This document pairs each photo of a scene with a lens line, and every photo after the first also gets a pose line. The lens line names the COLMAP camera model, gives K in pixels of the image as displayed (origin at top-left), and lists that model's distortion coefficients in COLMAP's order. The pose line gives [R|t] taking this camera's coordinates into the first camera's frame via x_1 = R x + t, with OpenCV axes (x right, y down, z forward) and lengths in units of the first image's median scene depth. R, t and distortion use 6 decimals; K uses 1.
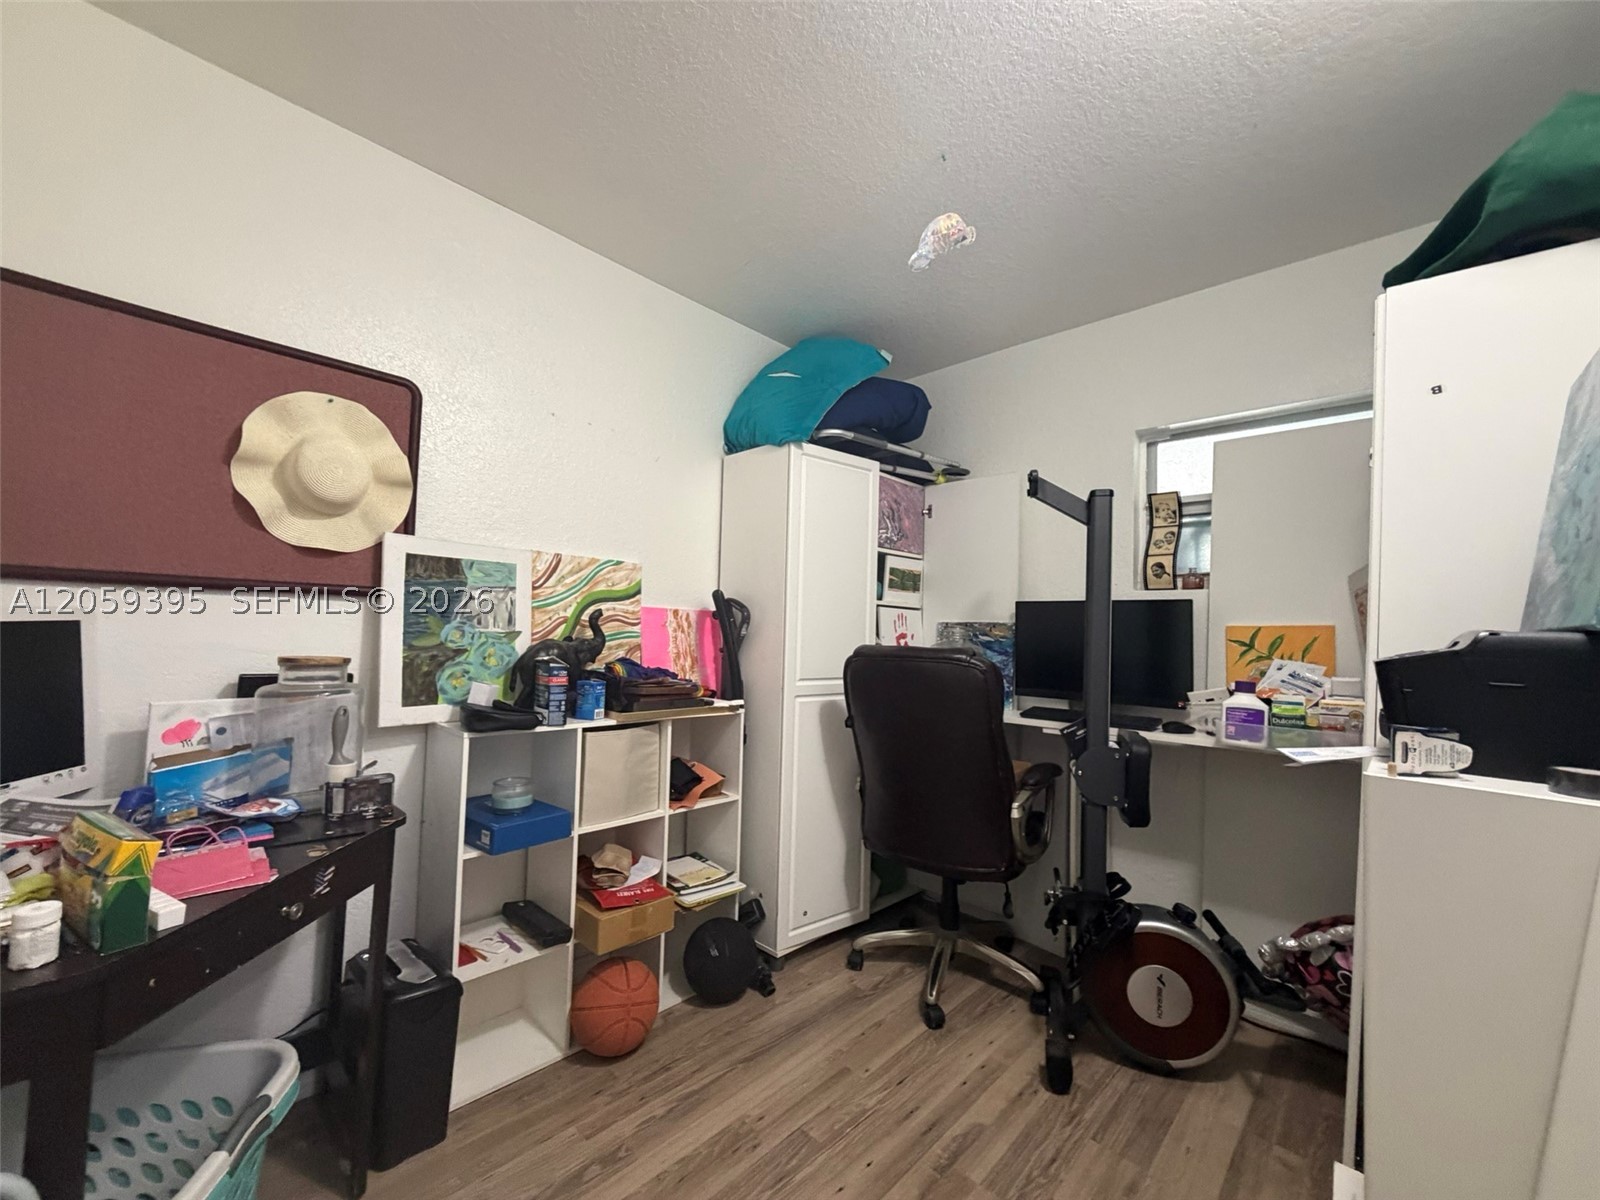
lens RADIAL K [[639.4, 0, 804.9], [0, 639.4, 608.3], [0, 0, 1]] dist [0.000790, -0.000640]
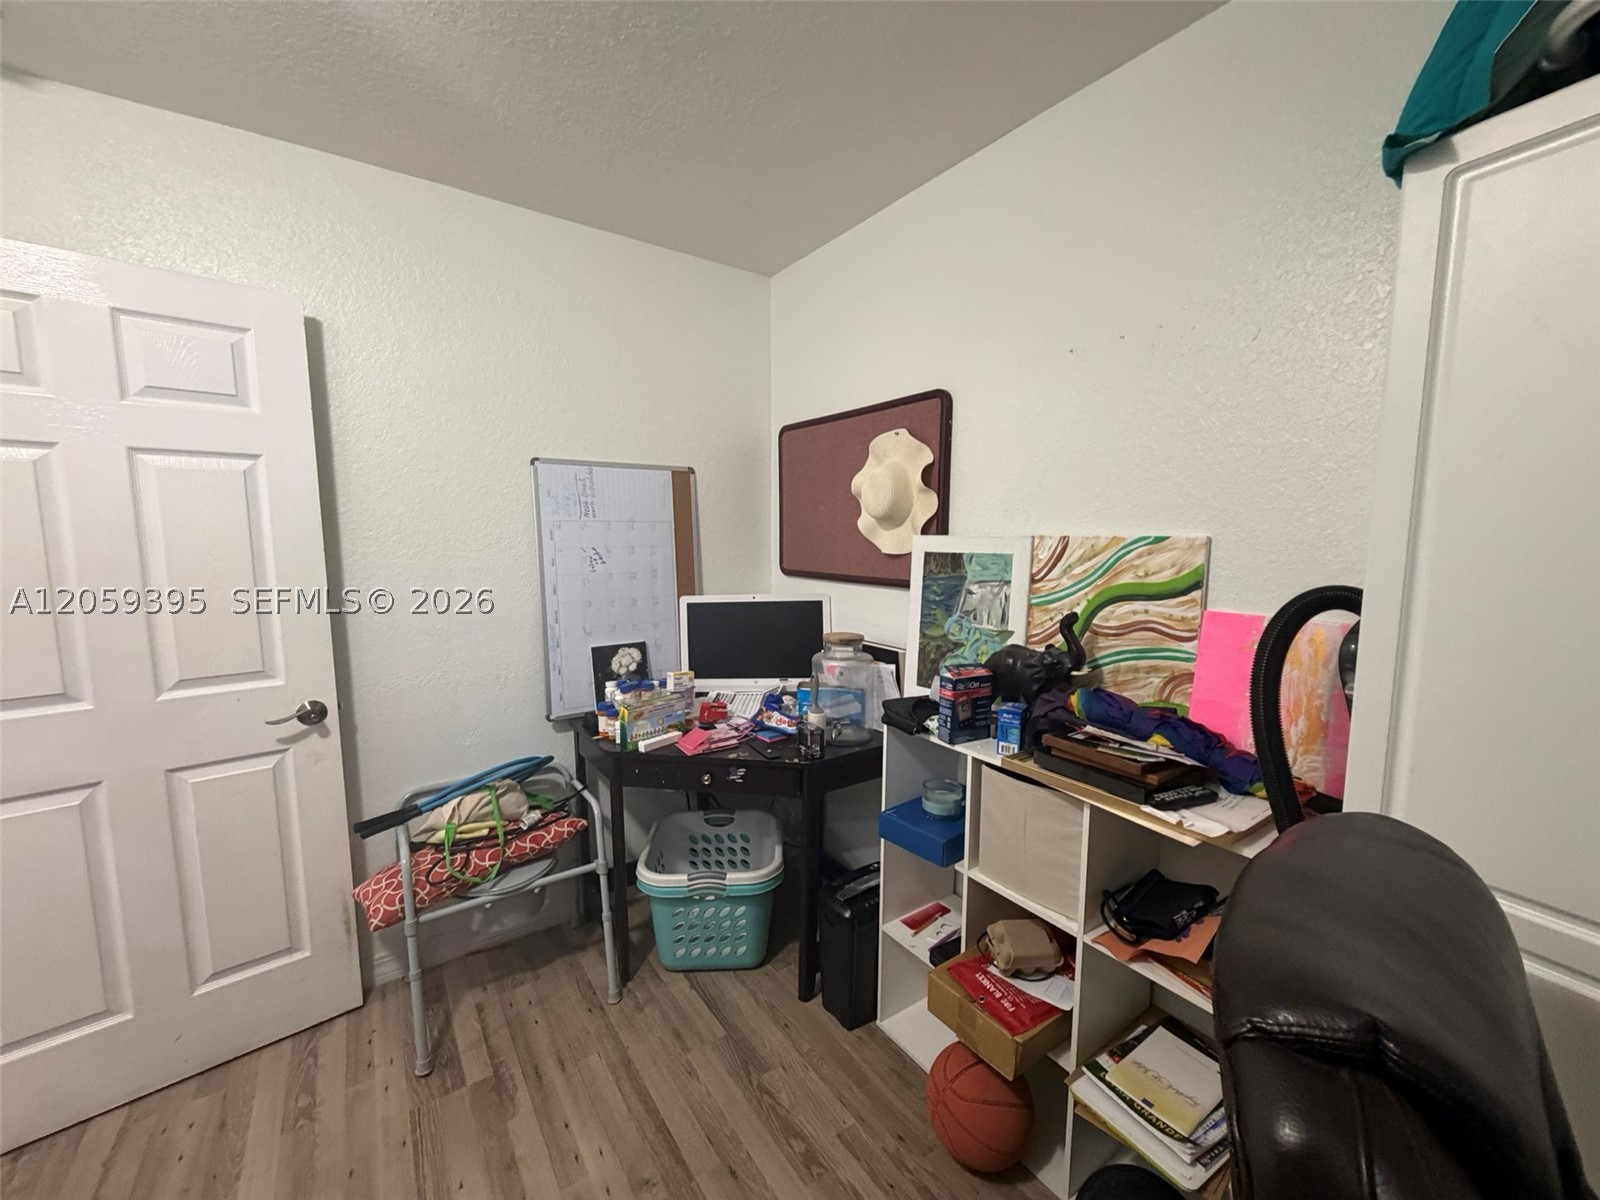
lens RADIAL K [[639.4, 0, 800.2], [0, 639.4, 603.0], [0, 0, 1]] dist [0.000790, -0.000640]
pose [[-0.206815, 0.079761, -0.975123, 0.482547], [0.031877, 0.996692, 0.074765, -0.080234], [0.977861, -0.015622, -0.208673, 0.932840]]
